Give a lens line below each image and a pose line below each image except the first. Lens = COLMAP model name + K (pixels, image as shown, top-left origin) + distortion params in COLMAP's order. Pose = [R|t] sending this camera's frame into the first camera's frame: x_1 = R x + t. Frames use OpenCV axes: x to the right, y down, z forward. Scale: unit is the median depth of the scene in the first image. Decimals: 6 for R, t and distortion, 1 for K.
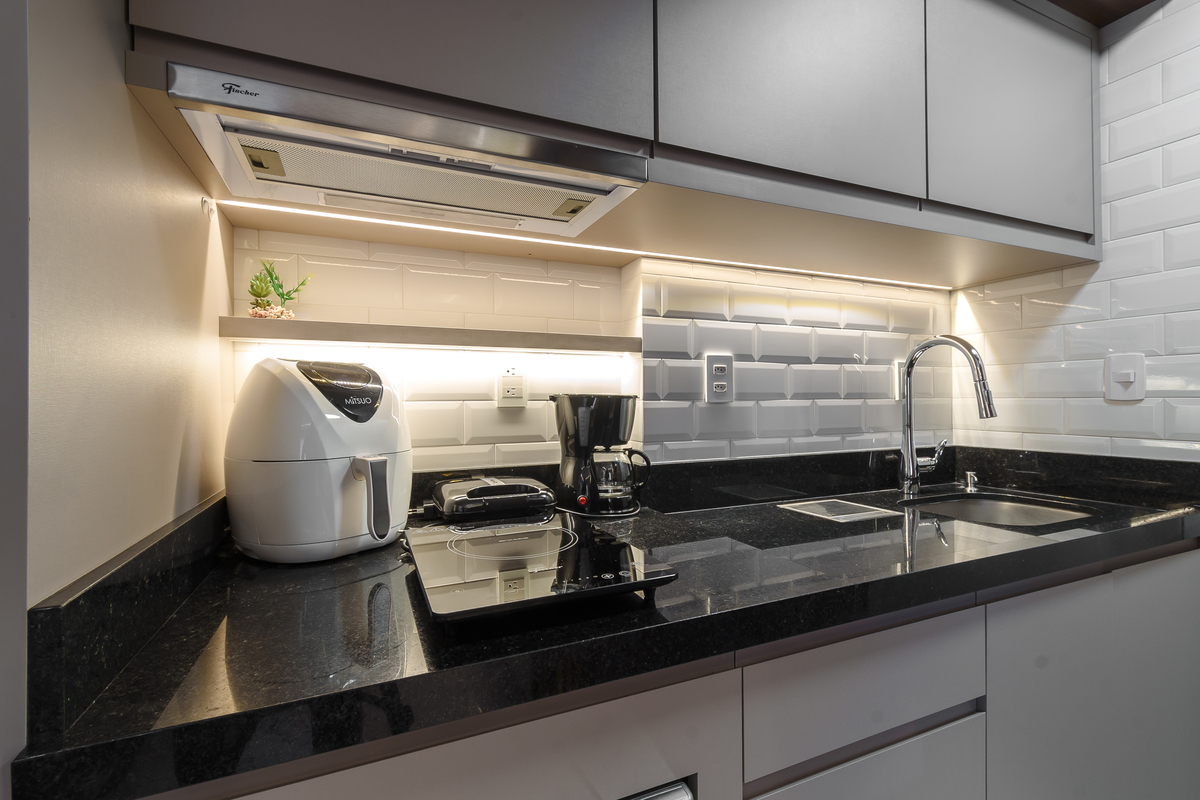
lens RADIAL K [[525.5, 0, 600.0], [0, 525.5, 400.0], [0, 0, 1]] dist [0.000786, 0.000273]
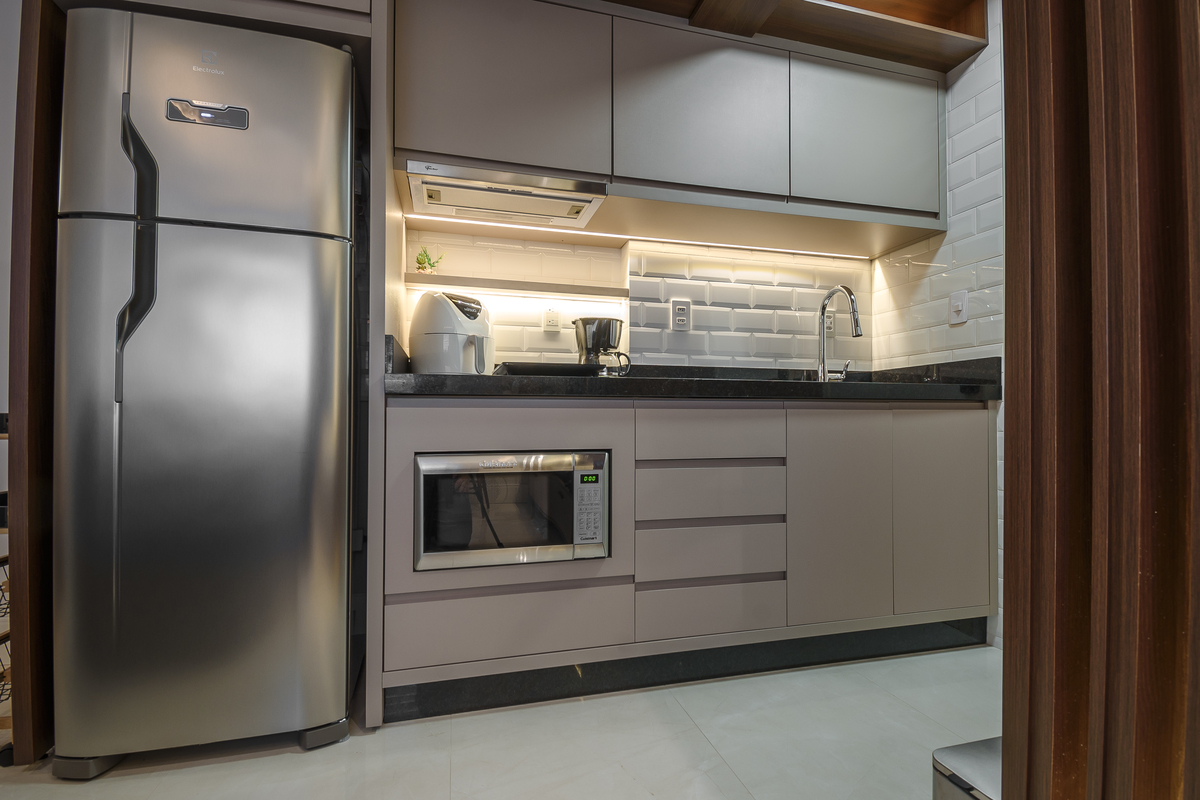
lens RADIAL K [[542.4, 0, 602.0], [0, 542.4, 415.1], [0, 0, 1]] dist [0.010644, -0.000607]
pose [[0.989223, 0.005299, -0.146318, 0.241051], [-0.006589, 0.999944, -0.008336, 0.286534], [0.146265, 0.009210, 0.989203, -0.680192]]
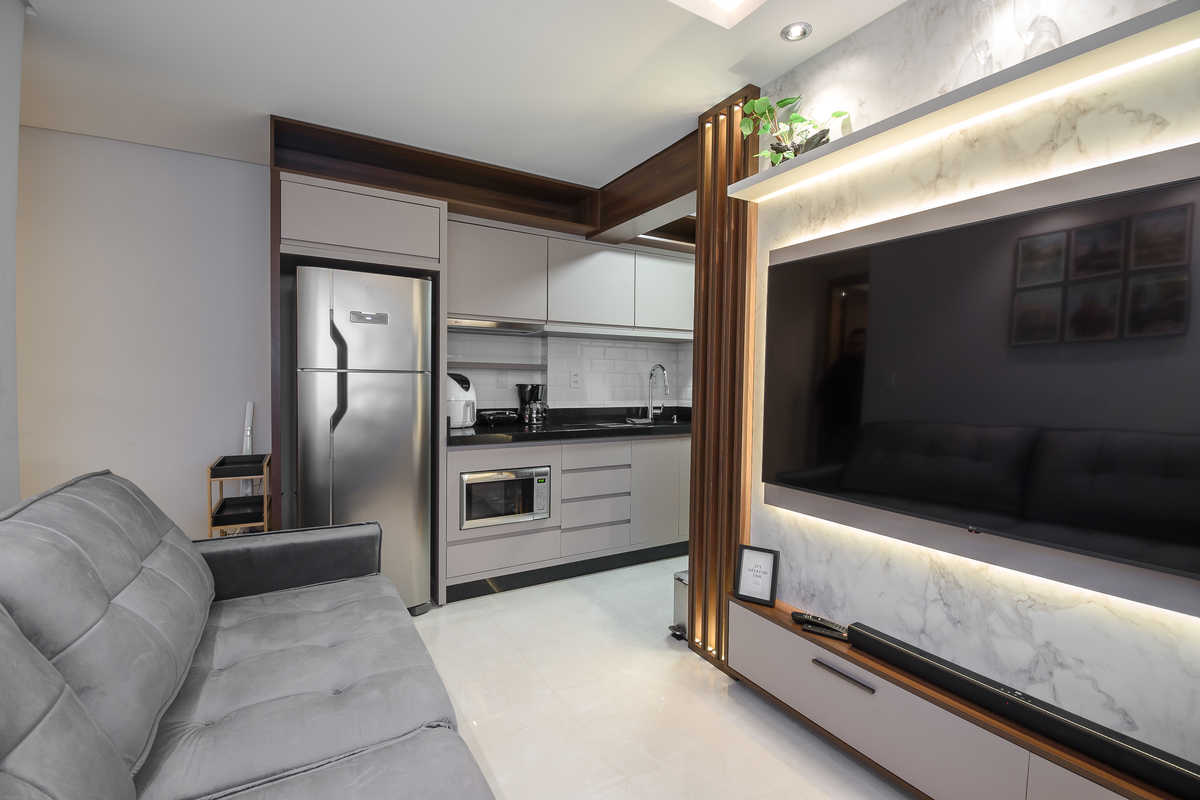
lens RADIAL K [[525.5, 0, 600.0], [0, 525.5, 400.0], [0, 0, 1]] dist [0.000786, 0.000273]
pose [[0.992245, 0.011141, 0.123797, 0.010280], [-0.015262, 0.999359, 0.032391, -0.025243], [-0.123357, -0.034029, 0.991779, -1.870008]]
